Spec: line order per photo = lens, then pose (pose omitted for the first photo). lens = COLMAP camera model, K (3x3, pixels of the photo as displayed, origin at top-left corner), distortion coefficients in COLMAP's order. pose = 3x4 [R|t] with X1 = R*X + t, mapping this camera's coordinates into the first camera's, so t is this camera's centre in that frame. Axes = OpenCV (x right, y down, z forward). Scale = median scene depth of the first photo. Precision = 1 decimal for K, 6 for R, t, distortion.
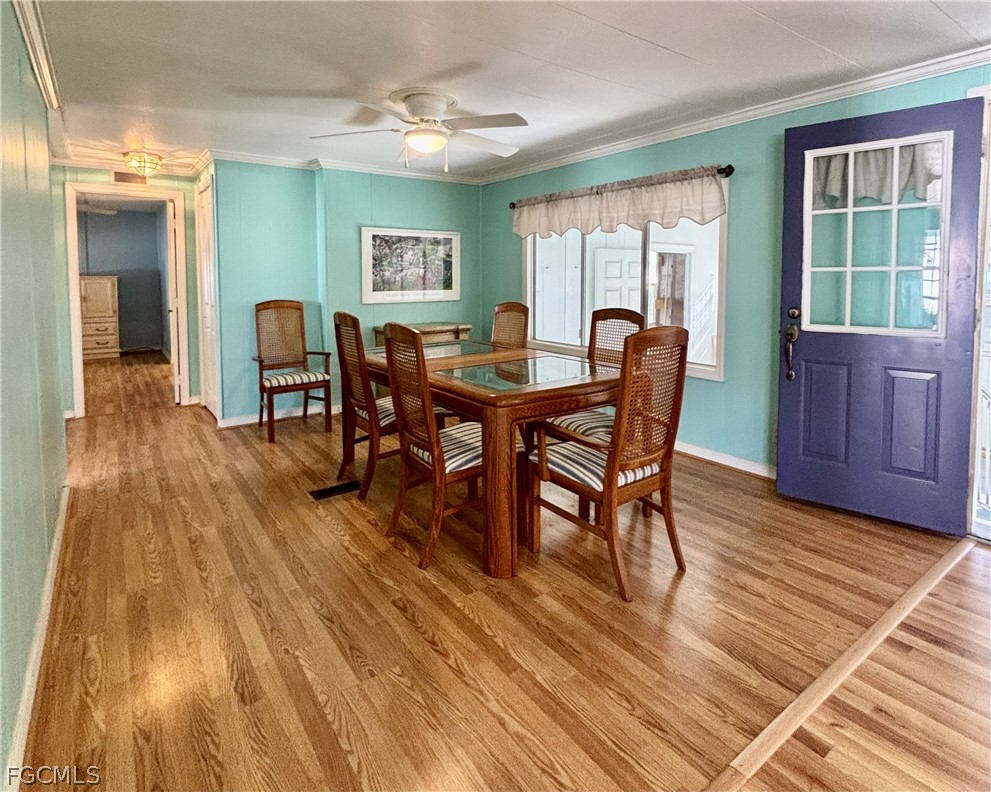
lens RADIAL K [[535.2, 0, 482.5], [0, 535.2, 299.8], [0, 0, 1]] dist [-0.002905, -0.000441]
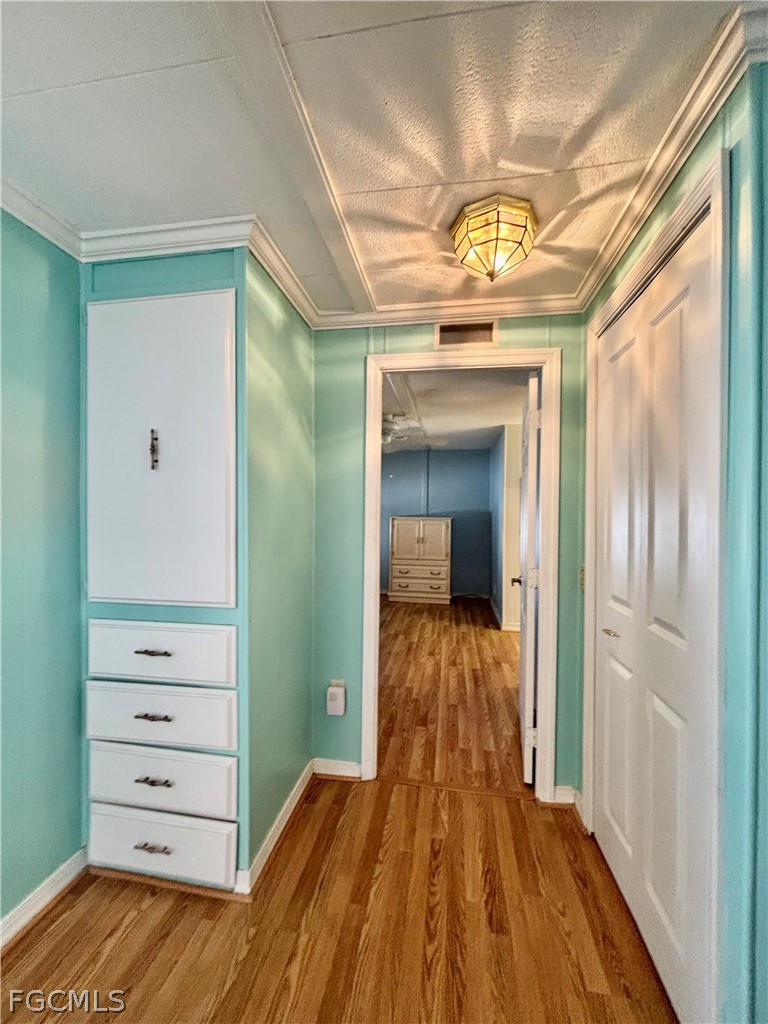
lens RADIAL K [[434.0, 0, 379.3], [0, 434.0, 513.2], [0, 0, 1]] dist [-0.016597, -0.000359]
pose [[0.712248, 0.011686, -0.701831, -0.270642], [-0.049119, 0.998240, -0.033227, -0.023221], [0.700208, 0.058140, 0.711568, 0.418449]]
